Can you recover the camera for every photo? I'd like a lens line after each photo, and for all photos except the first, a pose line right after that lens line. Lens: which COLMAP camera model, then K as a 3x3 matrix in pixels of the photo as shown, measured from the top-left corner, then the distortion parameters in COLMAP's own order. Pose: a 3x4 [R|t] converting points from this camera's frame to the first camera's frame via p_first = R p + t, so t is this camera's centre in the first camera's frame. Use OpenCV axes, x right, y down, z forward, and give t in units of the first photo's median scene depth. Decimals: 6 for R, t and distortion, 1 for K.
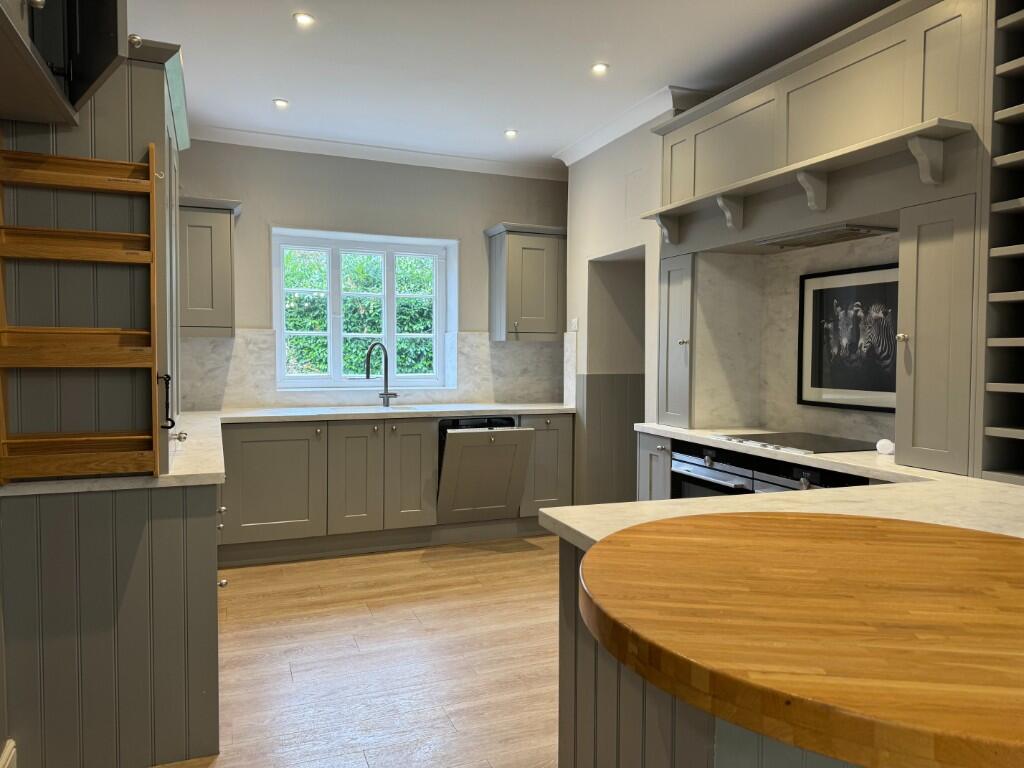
lens RADIAL K [[714.6, 0, 506.7], [0, 714.6, 385.4], [0, 0, 1]] dist [0.056895, -0.056848]
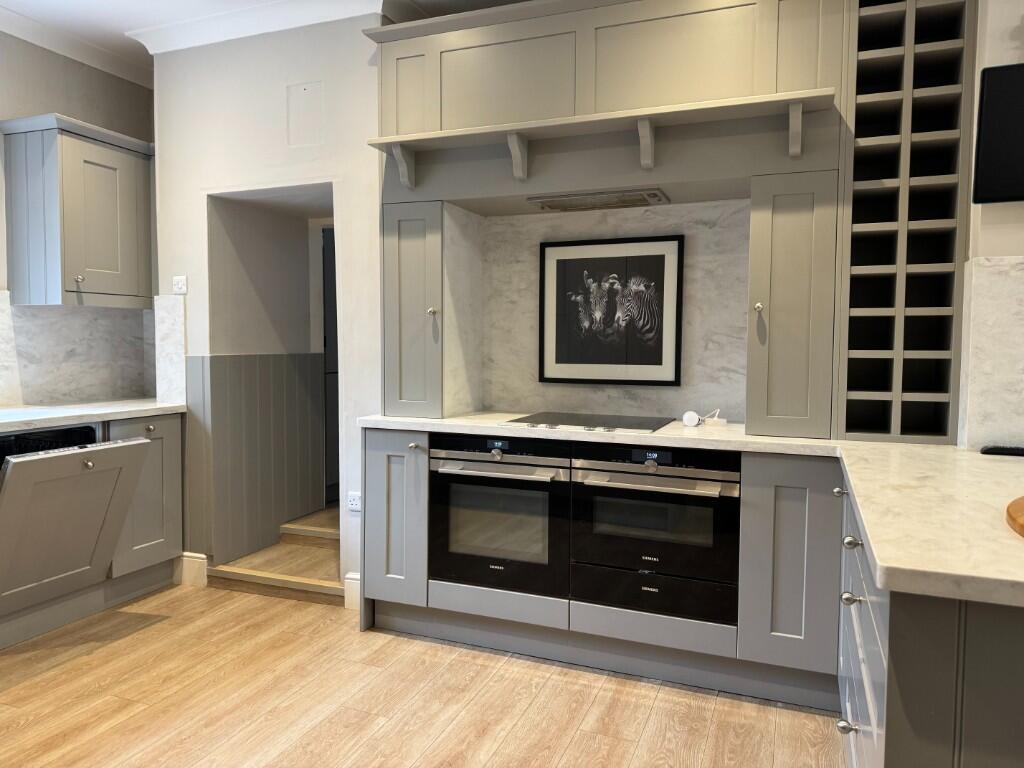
lens RADIAL K [[714.6, 0, 515.5], [0, 714.6, 381.1], [0, 0, 1]] dist [0.056895, -0.056848]
pose [[0.680390, -0.035796, 0.731976, -0.274067], [0.029269, 0.999337, 0.021665, 0.003395], [-0.732266, 0.006684, 0.680986, 0.379319]]
